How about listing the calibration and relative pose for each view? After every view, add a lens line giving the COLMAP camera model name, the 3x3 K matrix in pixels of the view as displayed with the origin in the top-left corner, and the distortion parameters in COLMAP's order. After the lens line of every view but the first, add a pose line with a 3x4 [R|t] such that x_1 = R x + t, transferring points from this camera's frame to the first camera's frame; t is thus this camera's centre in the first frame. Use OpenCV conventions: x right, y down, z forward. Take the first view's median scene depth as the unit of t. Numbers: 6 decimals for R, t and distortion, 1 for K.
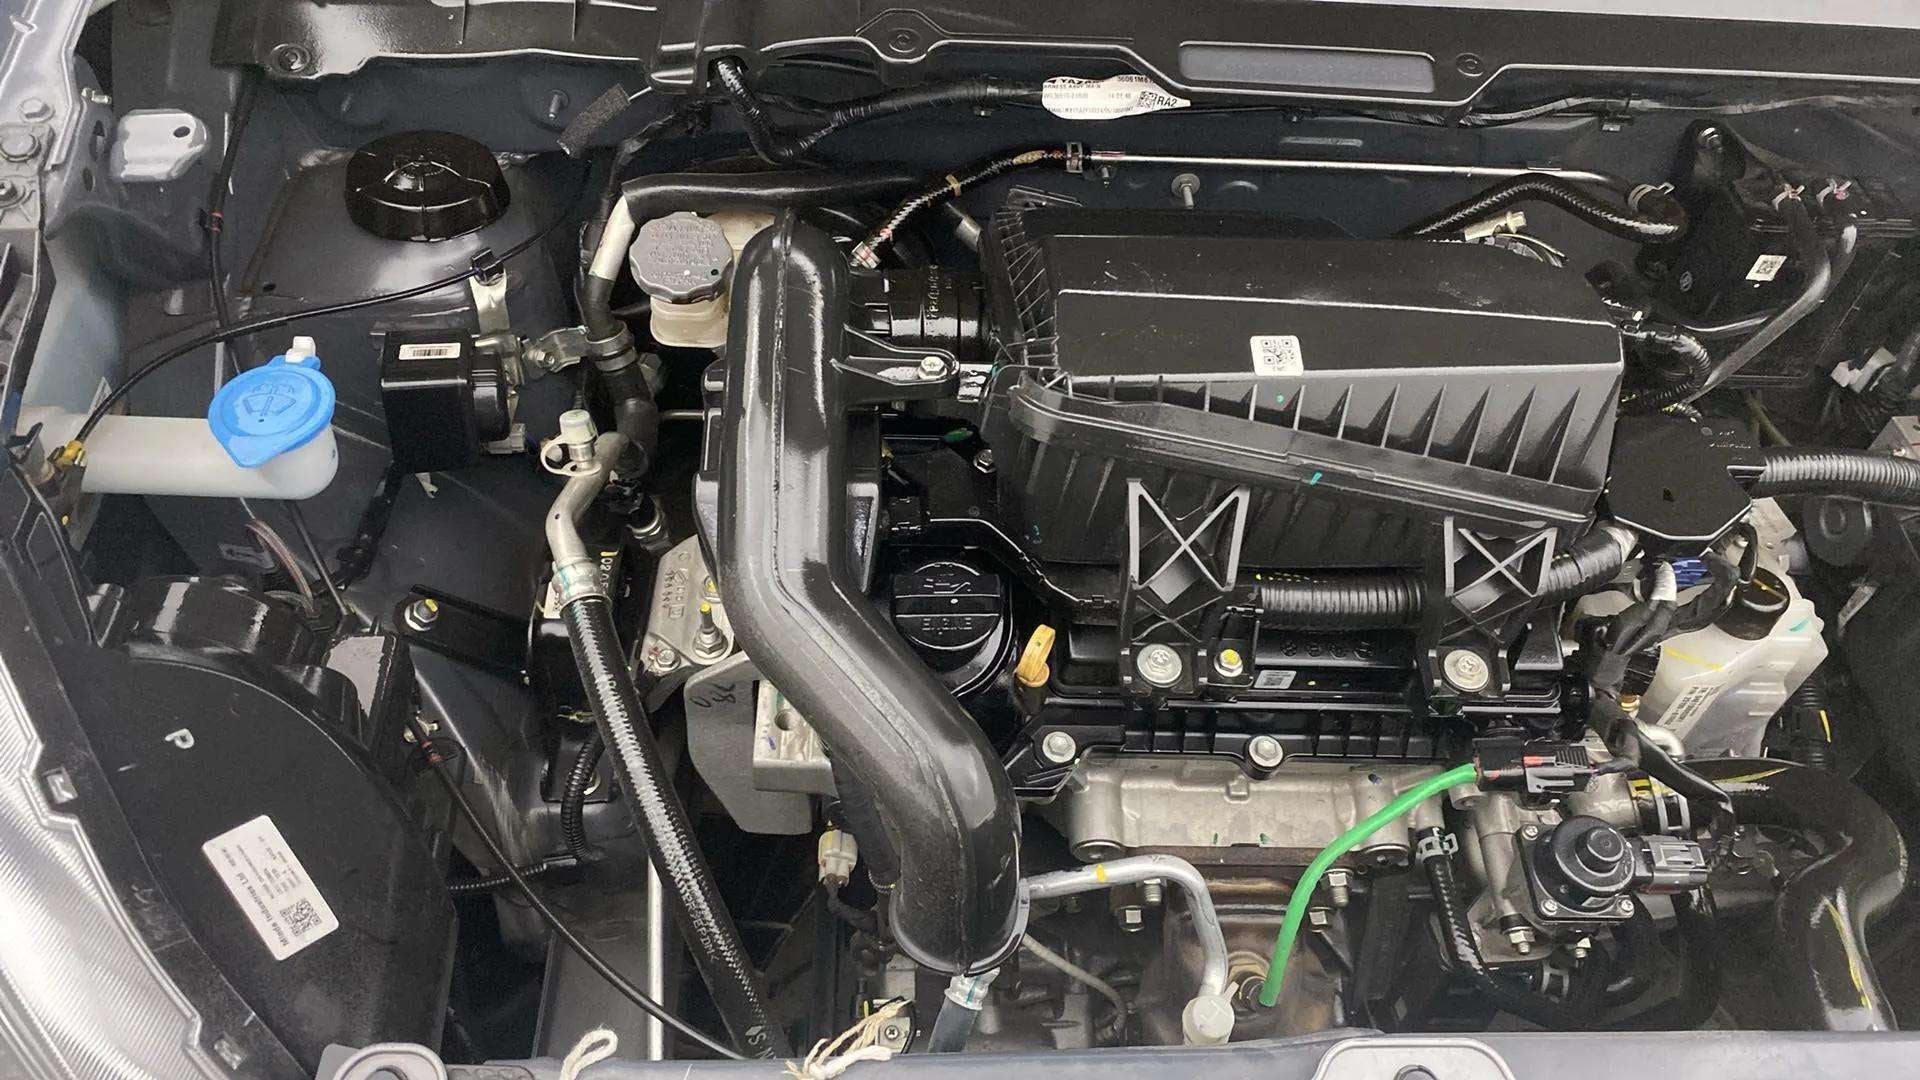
lens RADIAL K [[1456.3, 0, 957.0], [0, 1456.3, 530.8], [0, 0, 1]] dist [0.036480, -0.048602]
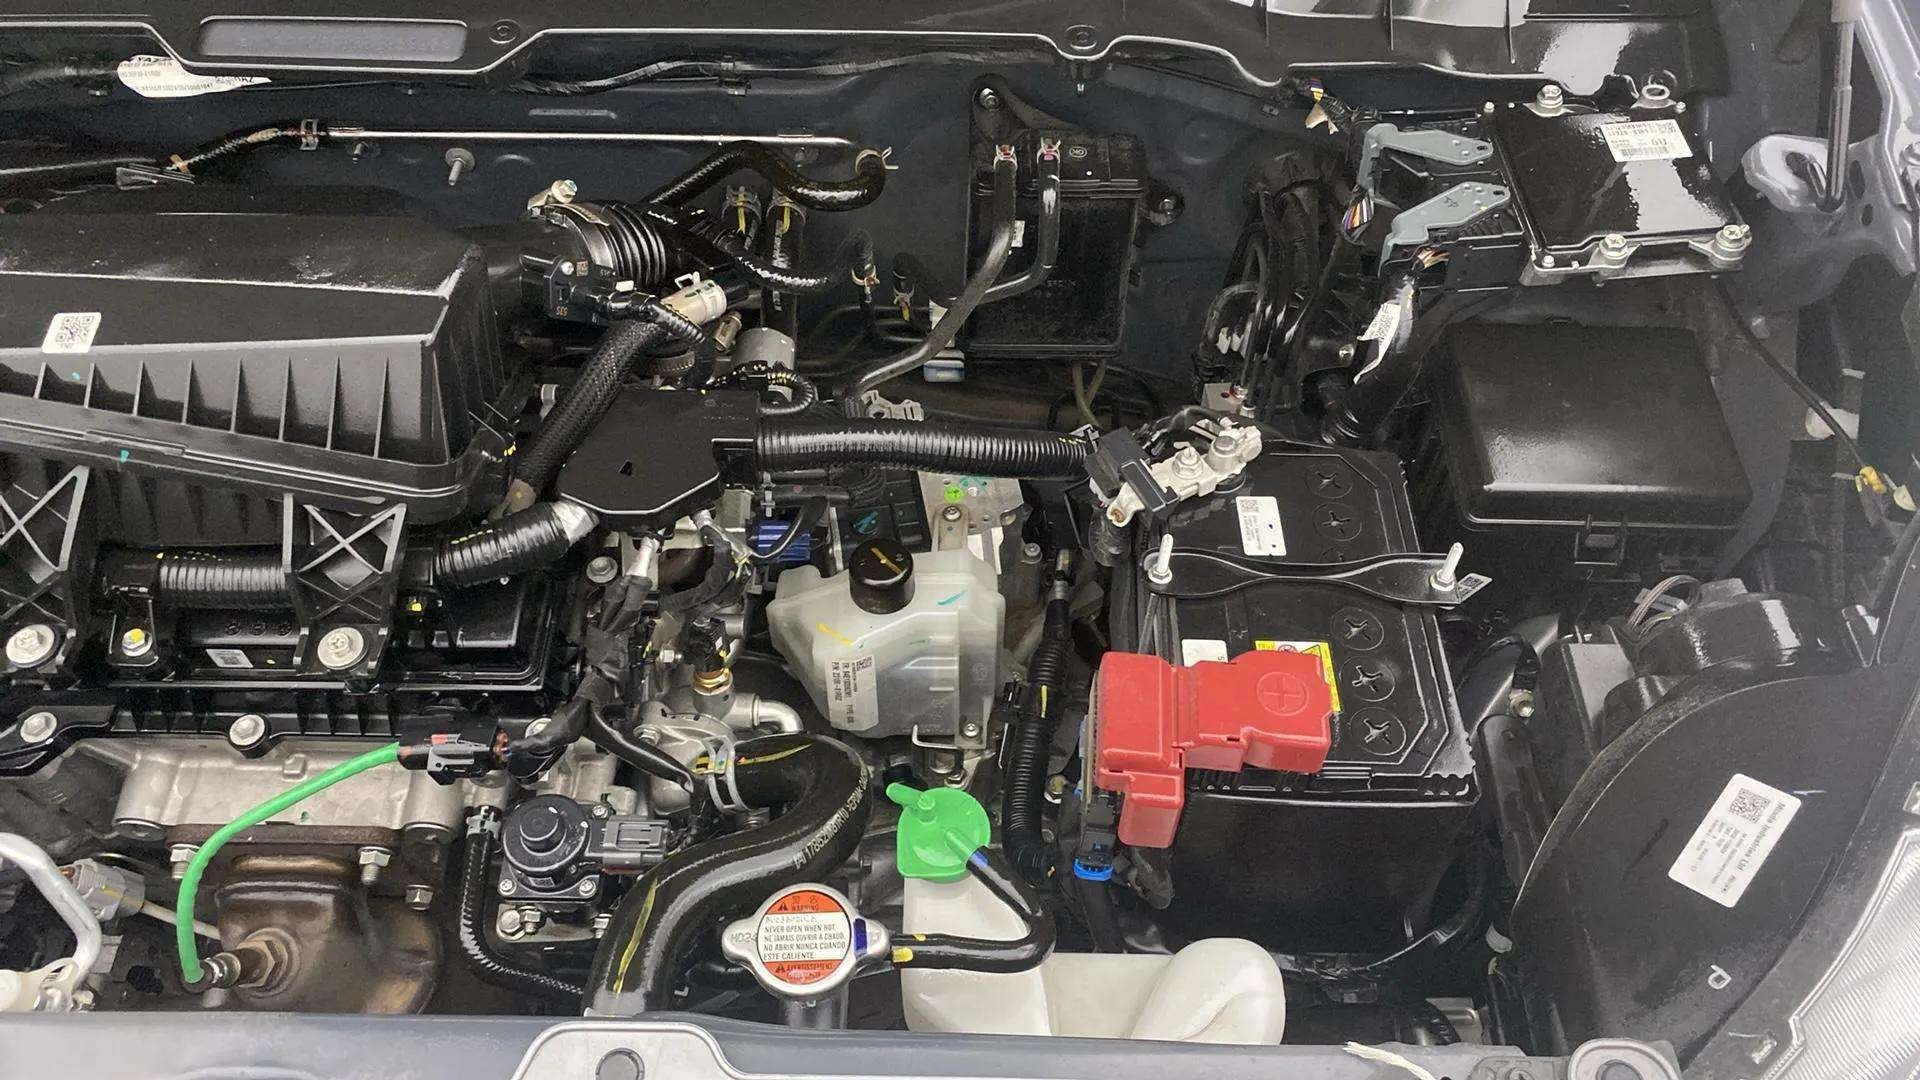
lens RADIAL K [[1456.3, 0, 957.0], [0, 1456.3, 530.8], [0, 0, 1]] dist [0.036480, -0.048602]
pose [[0.997877, -0.009583, -0.064424, 0.717661], [0.010600, 0.999824, 0.015470, 0.004492], [0.064264, -0.016120, 0.997803, 0.033387]]
